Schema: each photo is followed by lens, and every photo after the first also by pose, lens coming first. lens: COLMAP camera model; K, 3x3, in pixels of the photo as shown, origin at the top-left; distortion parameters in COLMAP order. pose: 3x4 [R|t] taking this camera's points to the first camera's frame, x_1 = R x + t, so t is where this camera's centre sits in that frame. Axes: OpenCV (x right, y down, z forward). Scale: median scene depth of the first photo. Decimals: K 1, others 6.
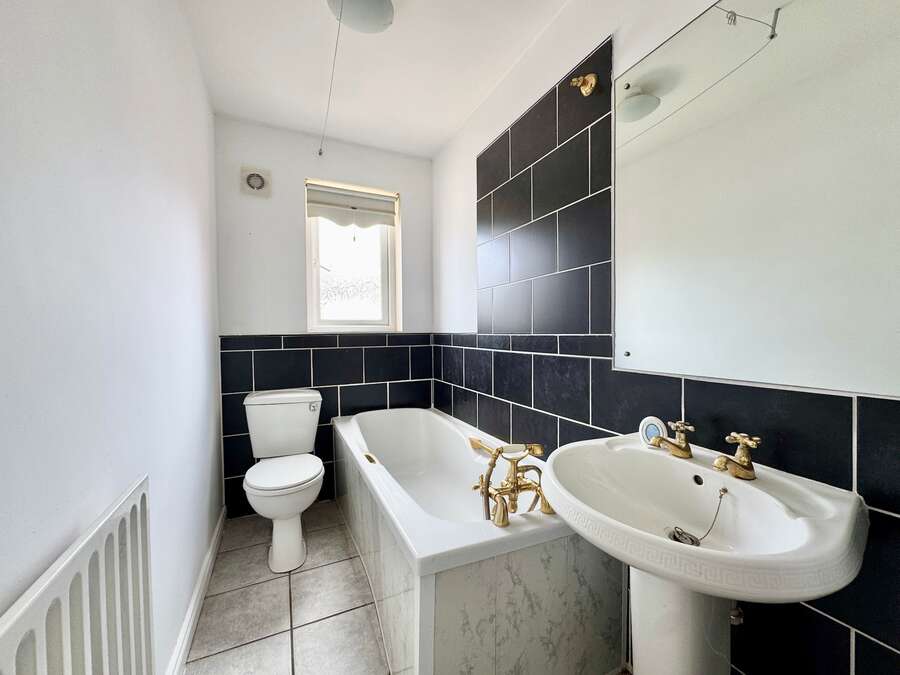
lens RADIAL K [[358.4, 0, 450.0], [0, 358.4, 337.5], [0, 0, 1]] dist [-0.001343, 0.000028]
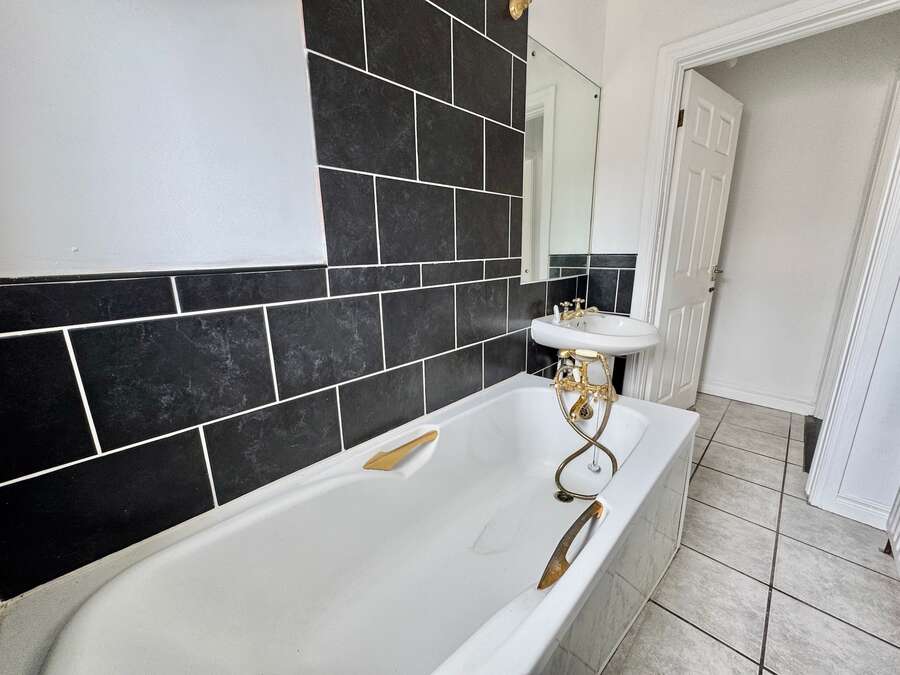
lens RADIAL K [[358.4, 0, 450.0], [0, 358.4, 337.5], [0, 0, 1]] dist [-0.001343, 0.000028]
pose [[-0.356209, -0.206686, 0.911260, -0.621555], [0.034688, 0.971632, 0.233939, -0.034327], [-0.933762, 0.114941, -0.338935, 1.510574]]
